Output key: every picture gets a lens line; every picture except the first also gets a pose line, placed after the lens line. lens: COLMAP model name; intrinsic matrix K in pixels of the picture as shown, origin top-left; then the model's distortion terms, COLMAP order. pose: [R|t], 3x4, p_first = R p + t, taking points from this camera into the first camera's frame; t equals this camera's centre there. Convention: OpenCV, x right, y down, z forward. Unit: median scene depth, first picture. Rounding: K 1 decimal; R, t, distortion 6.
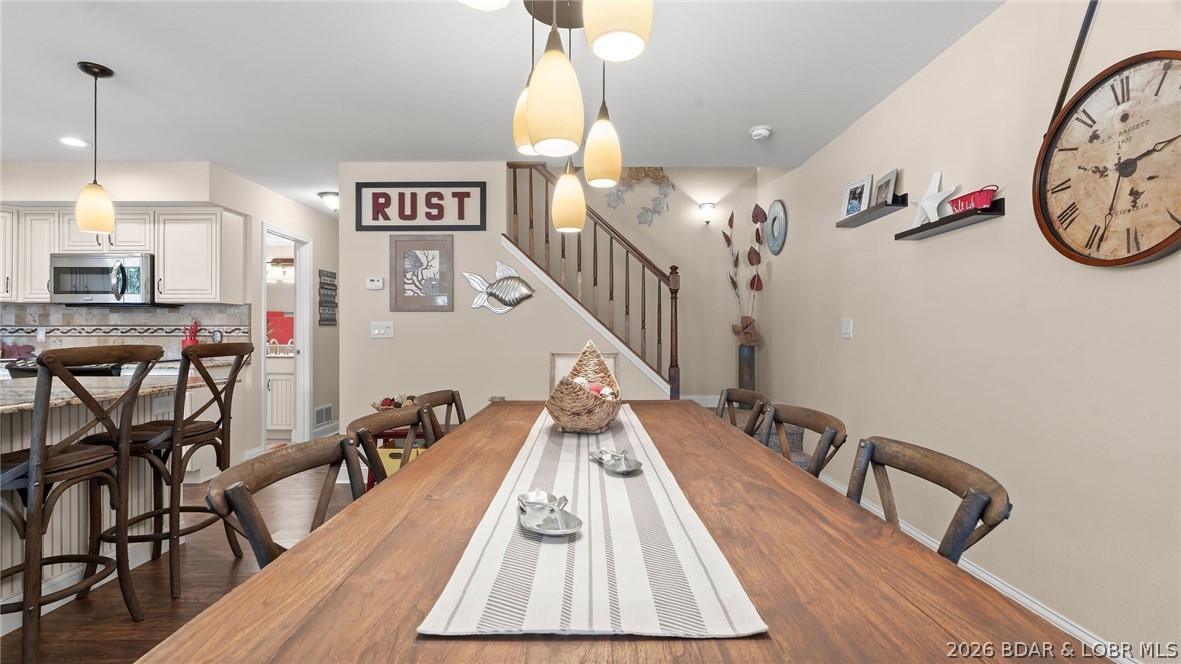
lens RADIAL K [[528.2, 0, 590.5], [0, 528.2, 332.0], [0, 0, 1]] dist [-0.003060, 0.001191]
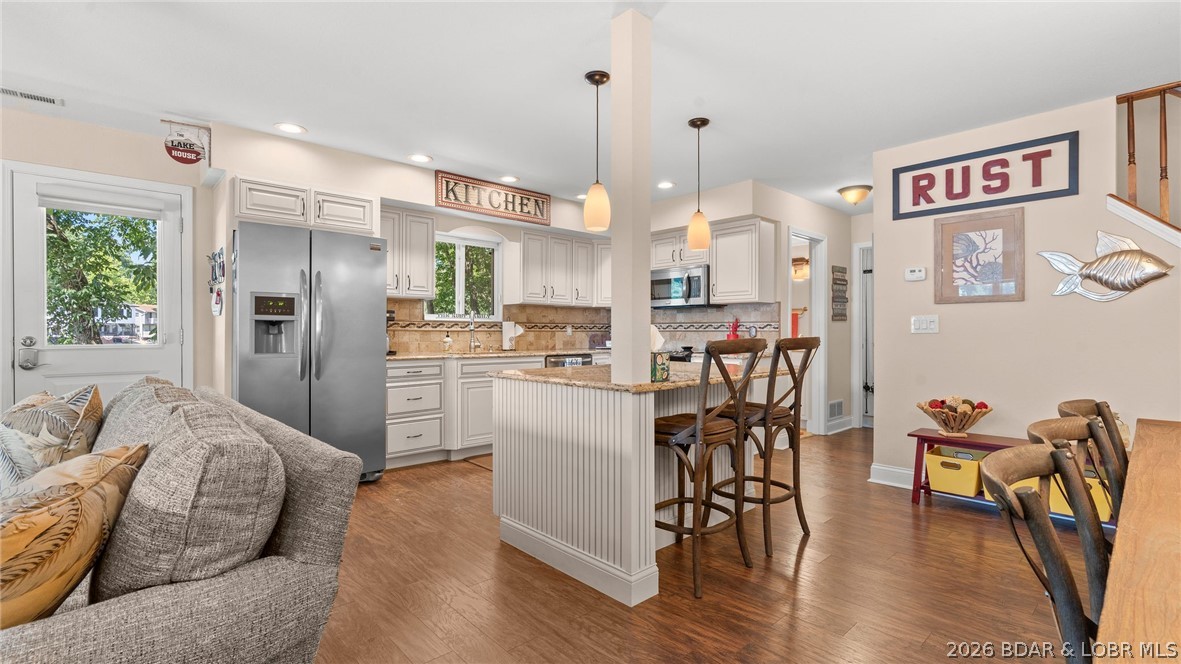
lens RADIAL K [[528.2, 0, 590.5], [0, 528.2, 332.0], [0, 0, 1]] dist [-0.003060, 0.001191]
pose [[0.681220, 0.001999, -0.732076, -0.119640], [0.004272, 0.999968, 0.006706, 0.000499], [0.732066, -0.007696, 0.681190, -0.045886]]
